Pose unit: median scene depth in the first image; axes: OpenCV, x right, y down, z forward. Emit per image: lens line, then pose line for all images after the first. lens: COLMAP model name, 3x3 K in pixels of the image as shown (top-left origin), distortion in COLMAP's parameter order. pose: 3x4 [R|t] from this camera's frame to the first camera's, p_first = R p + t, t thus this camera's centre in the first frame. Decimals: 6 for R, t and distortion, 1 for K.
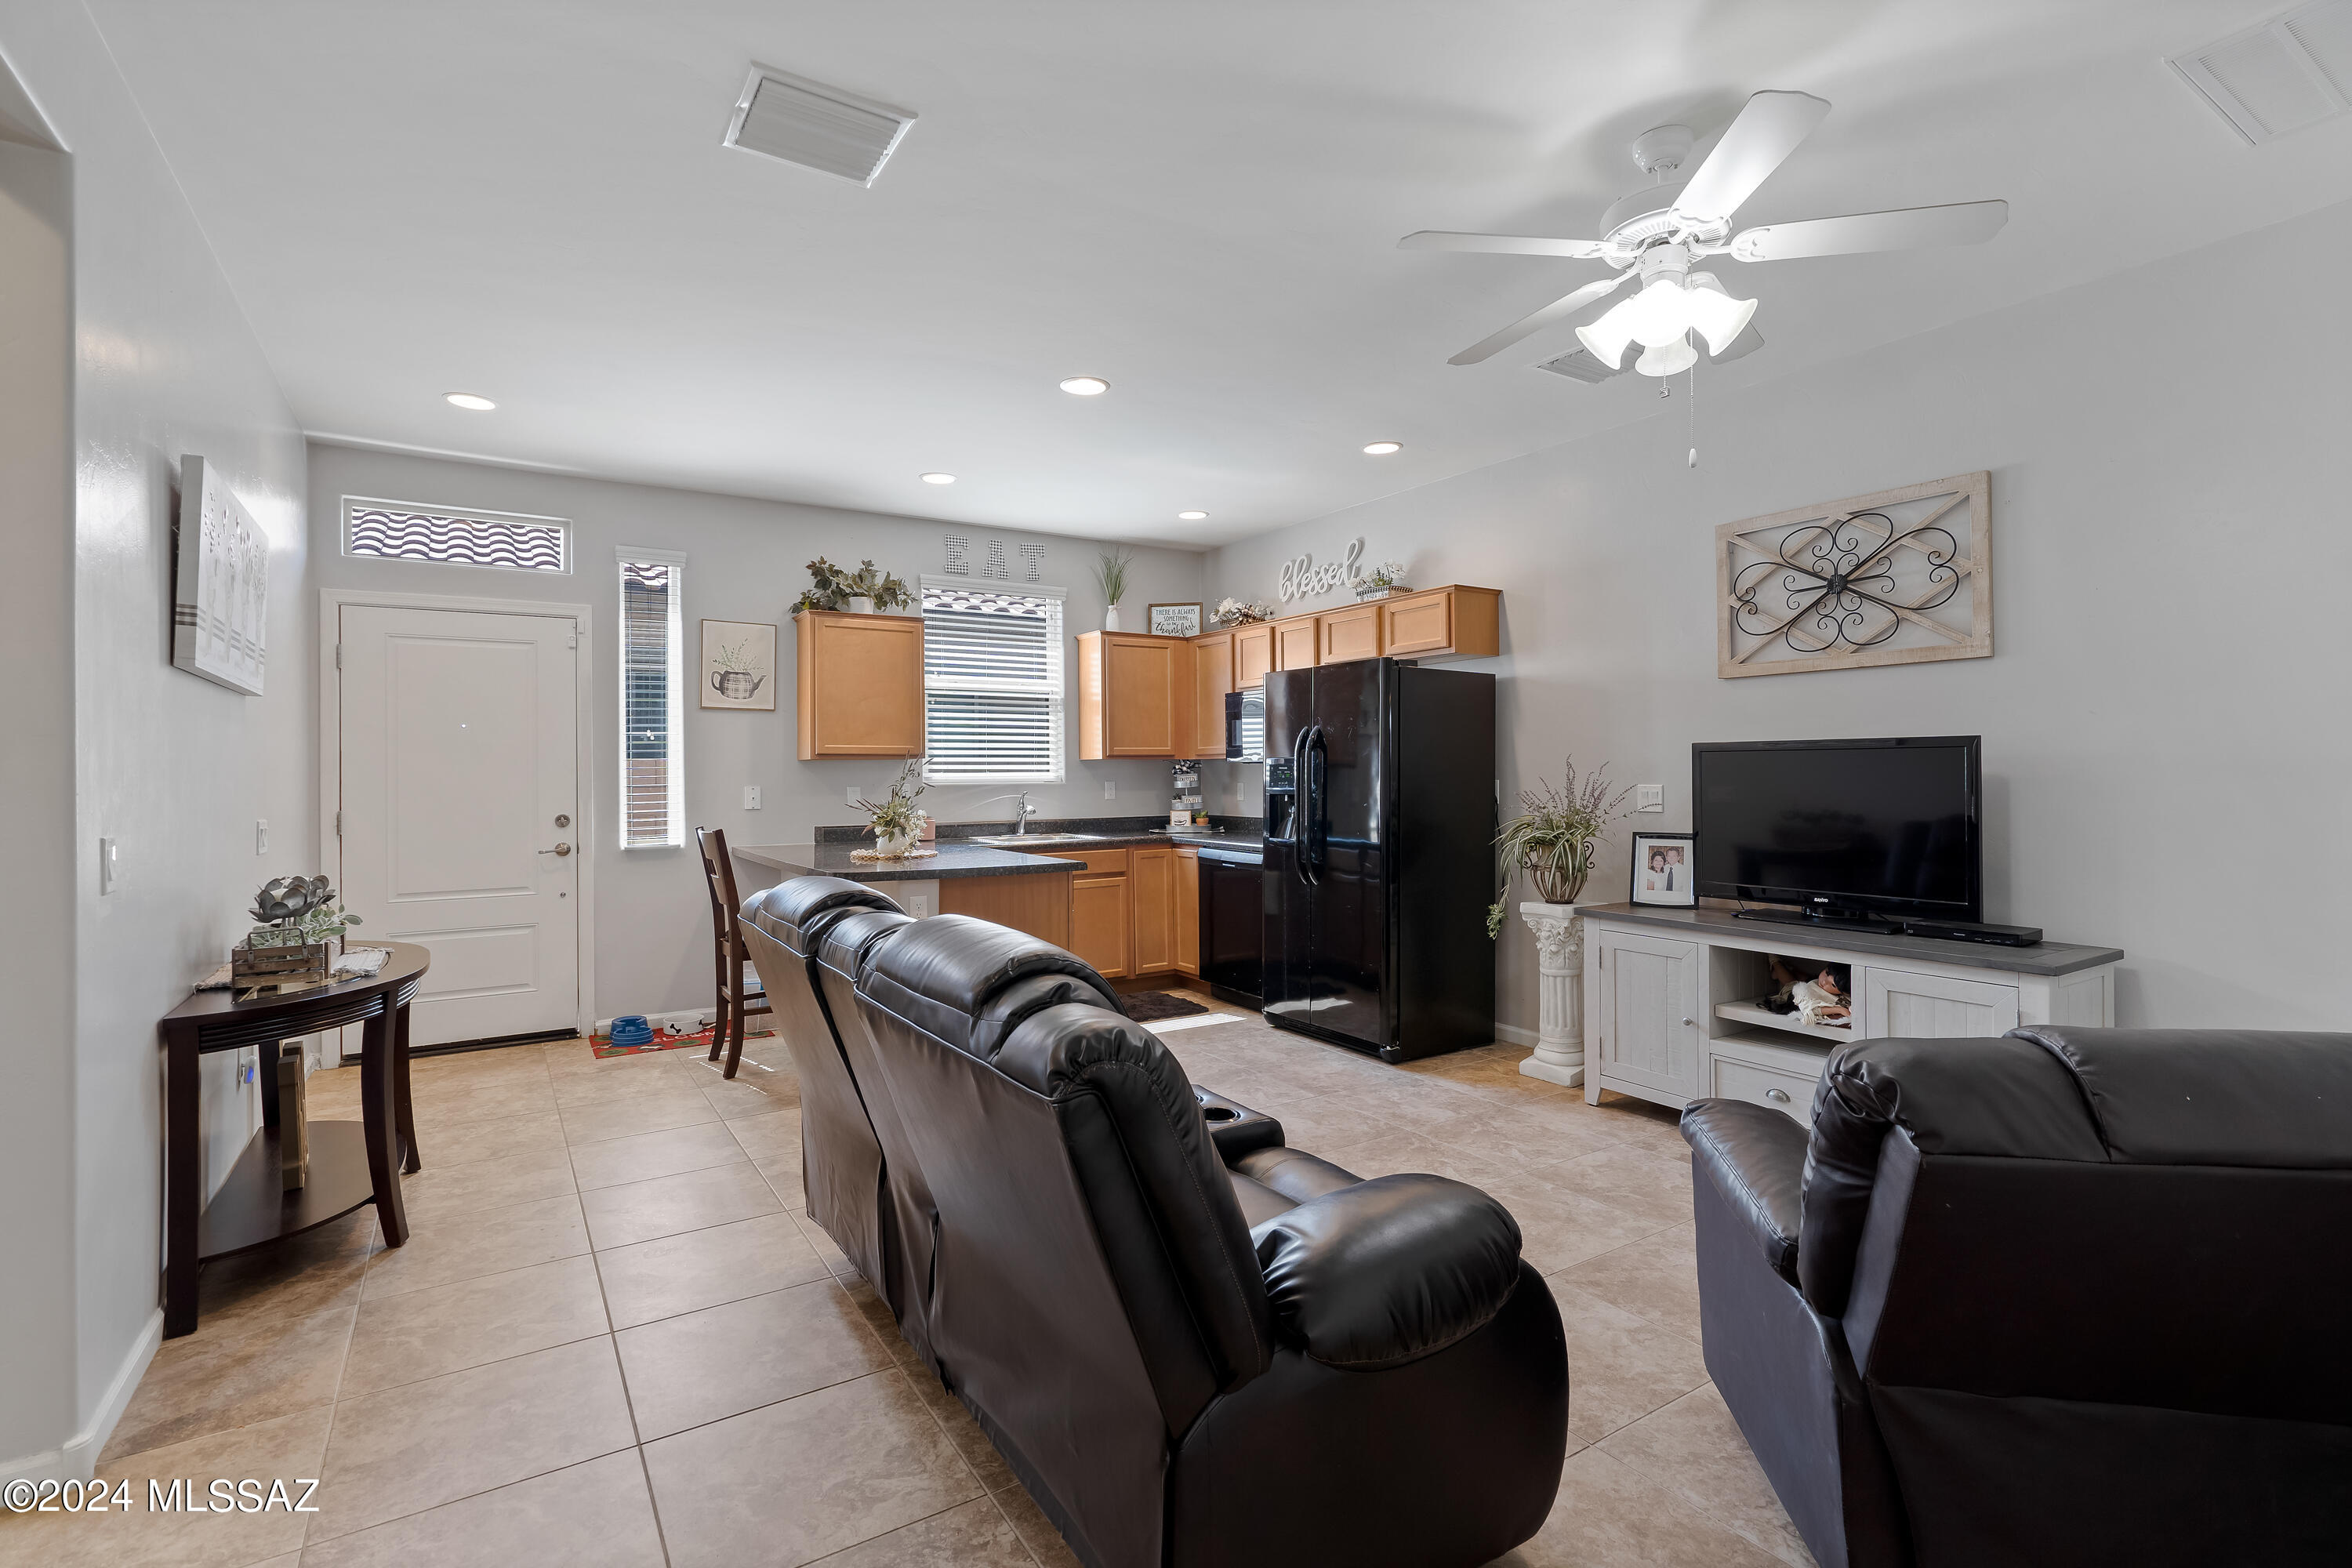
lens RADIAL K [[1091.3, 0, 1229.8], [0, 1091.3, 774.9], [0, 0, 1]] dist [-0.007815, 0.003501]
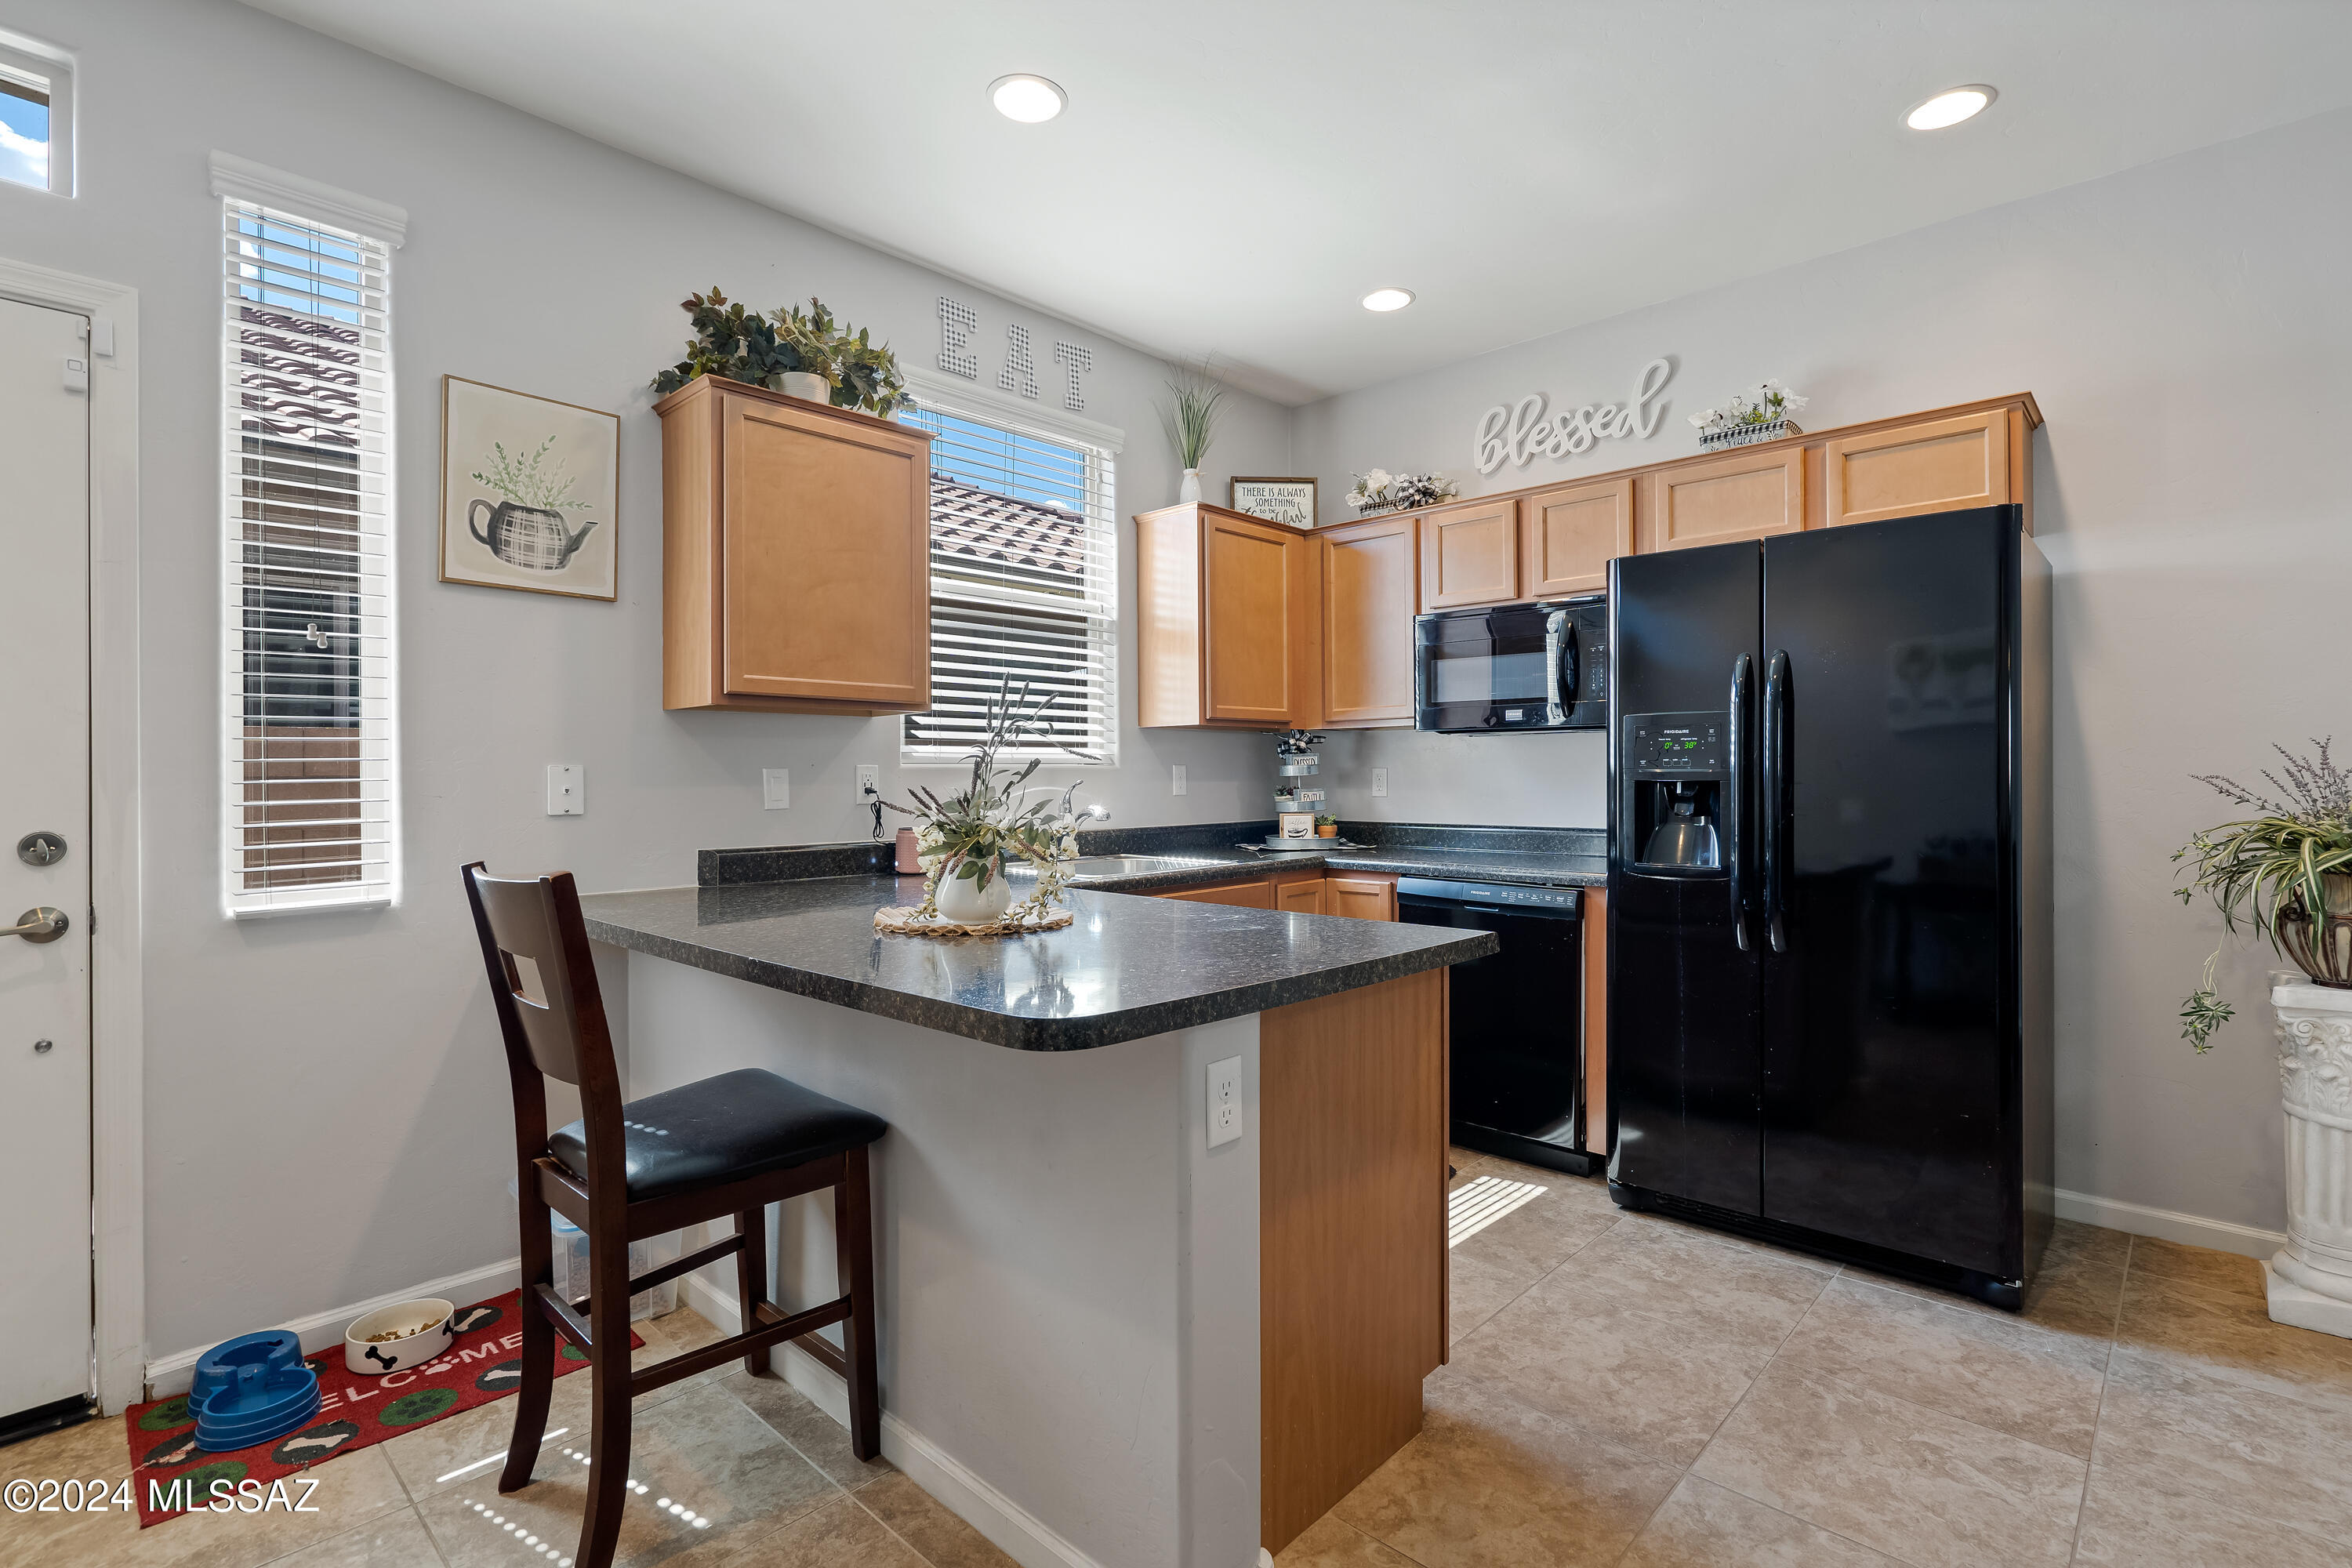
lens RADIAL K [[1091.3, 0, 1195.1], [0, 1091.3, 775.4], [0, 0, 1]] dist [-0.007815, 0.003501]
pose [[0.976072, 0.001949, 0.217441, -0.266732], [-0.001614, 0.999997, -0.001719, 0.014704], [-0.217444, 0.001326, 0.976072, 0.476439]]
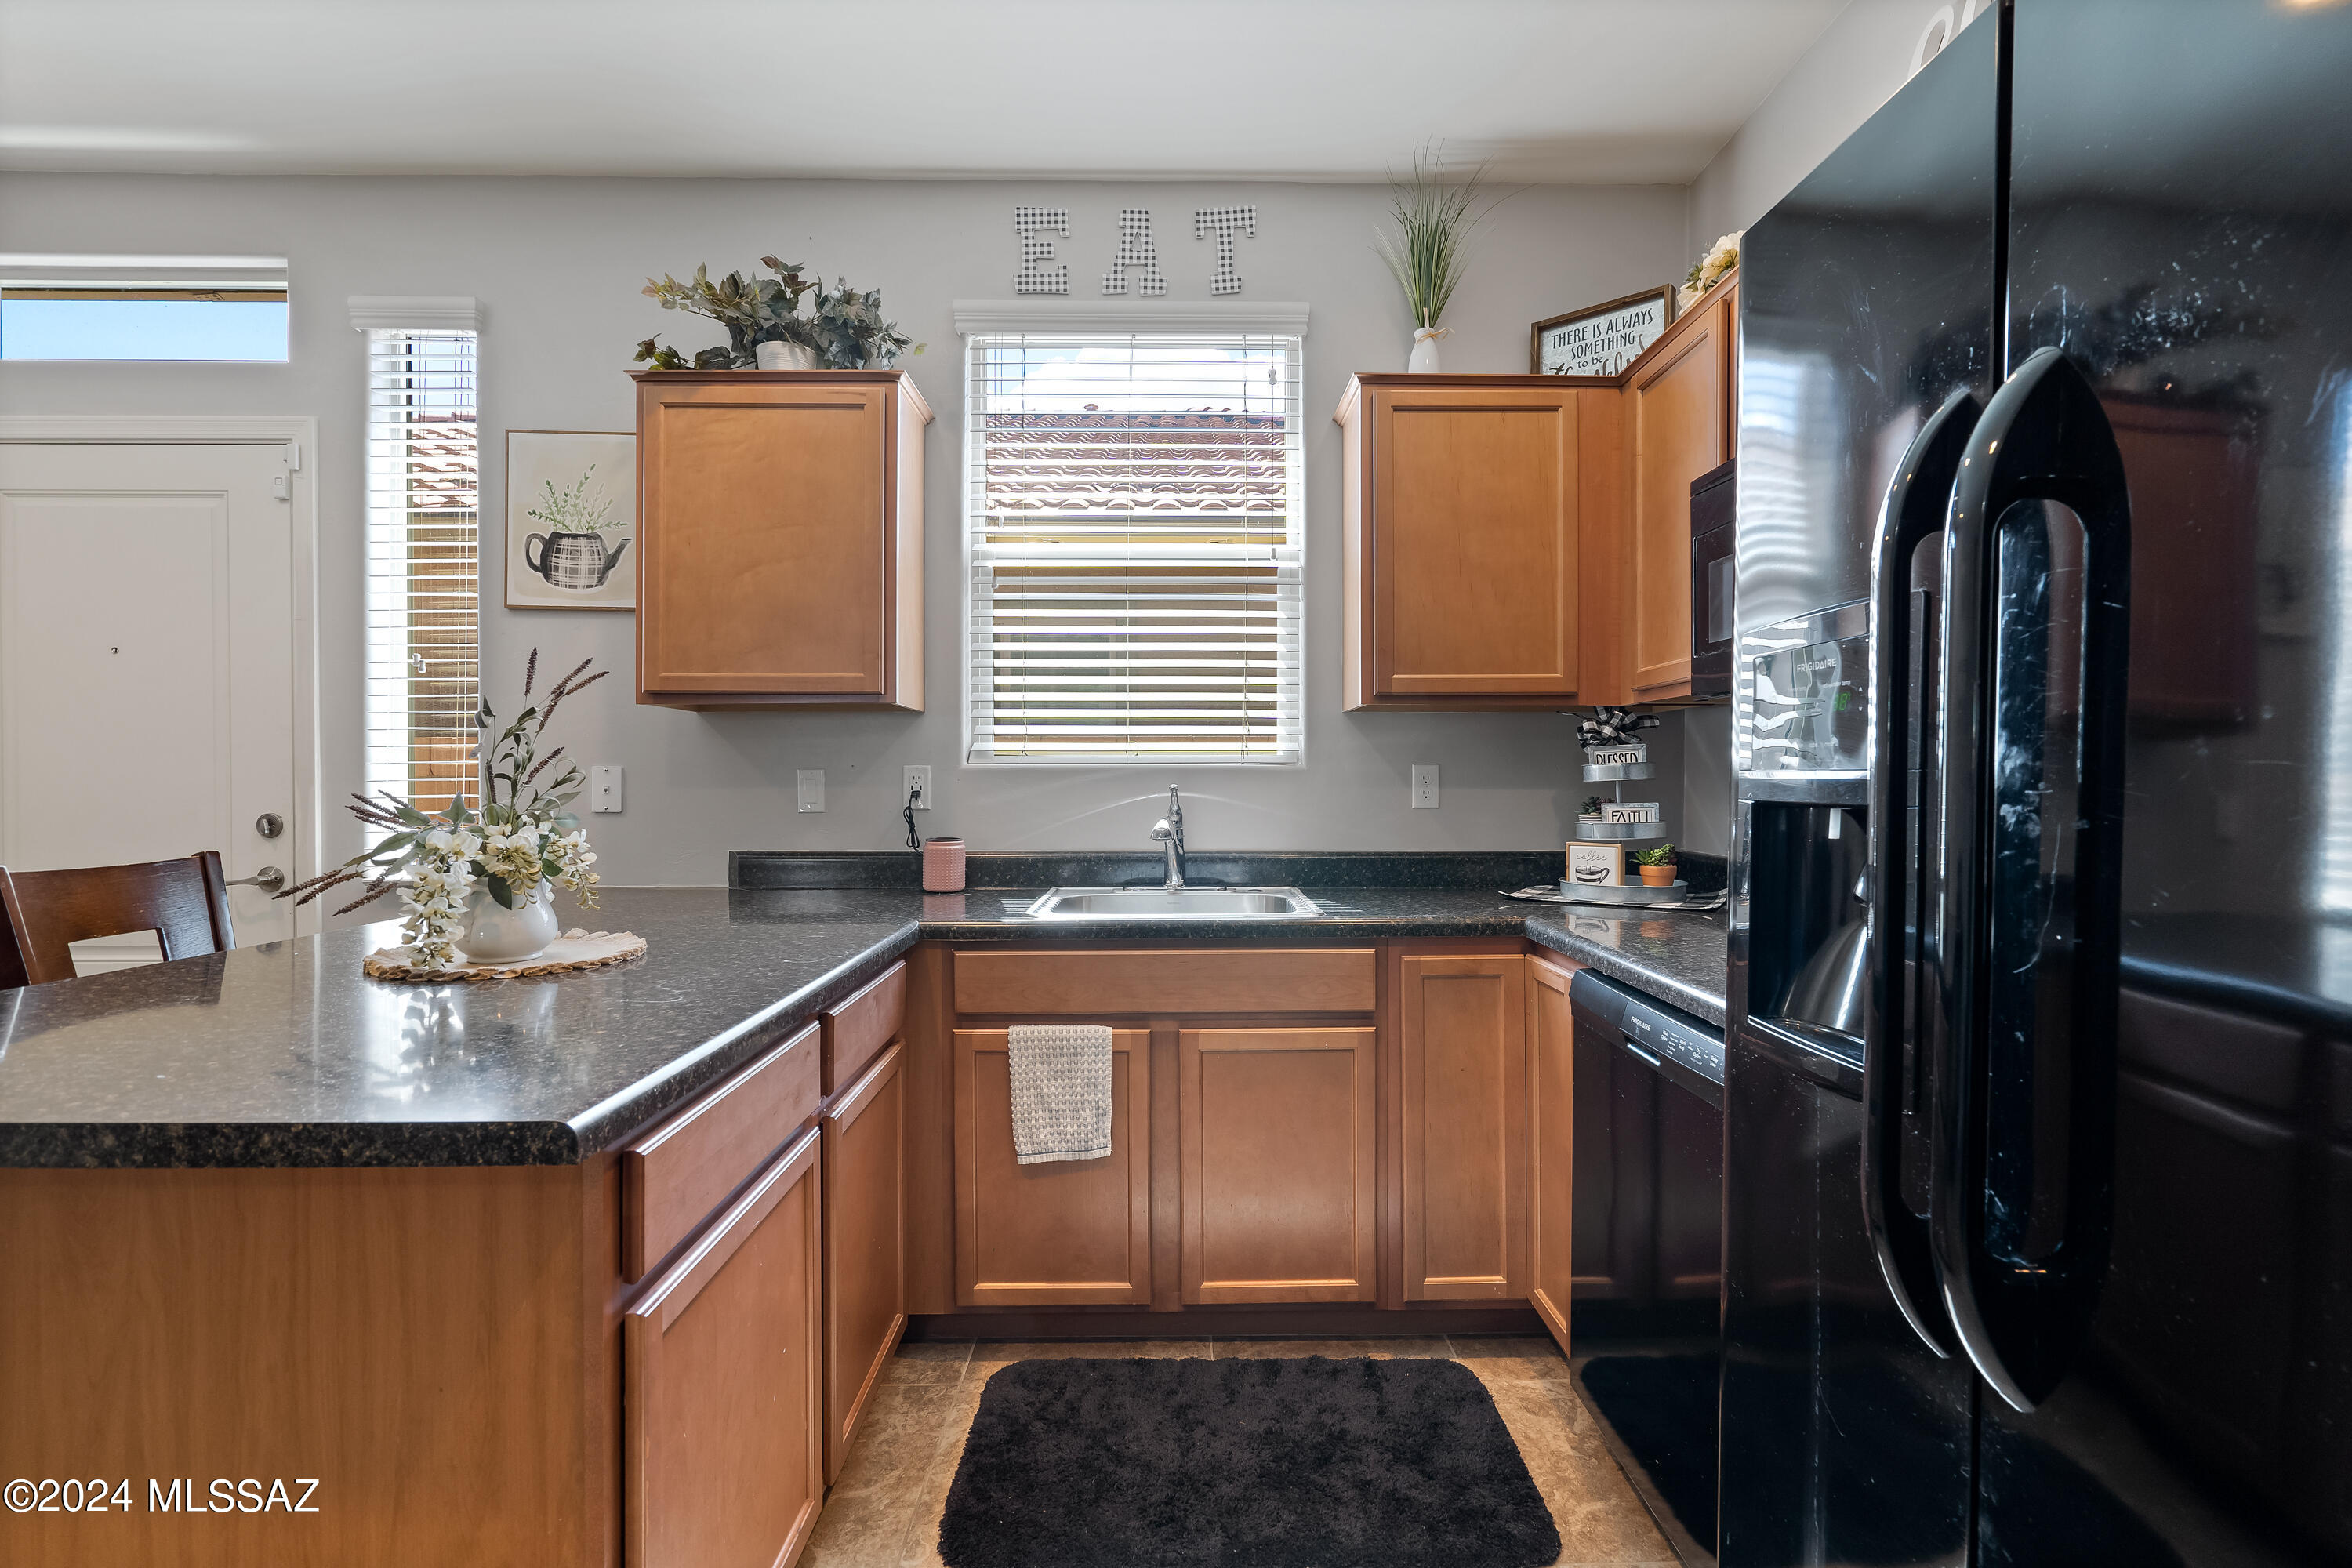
lens RADIAL K [[1091.3, 0, 1219.1], [0, 1091.3, 788.1], [0, 0, 1]] dist [-0.007815, 0.003501]
pose [[0.837078, 0.012830, -0.546933, 0.059180], [-0.006553, 0.999888, 0.013426, 0.011442], [0.547045, -0.007654, 0.837068, 0.703250]]
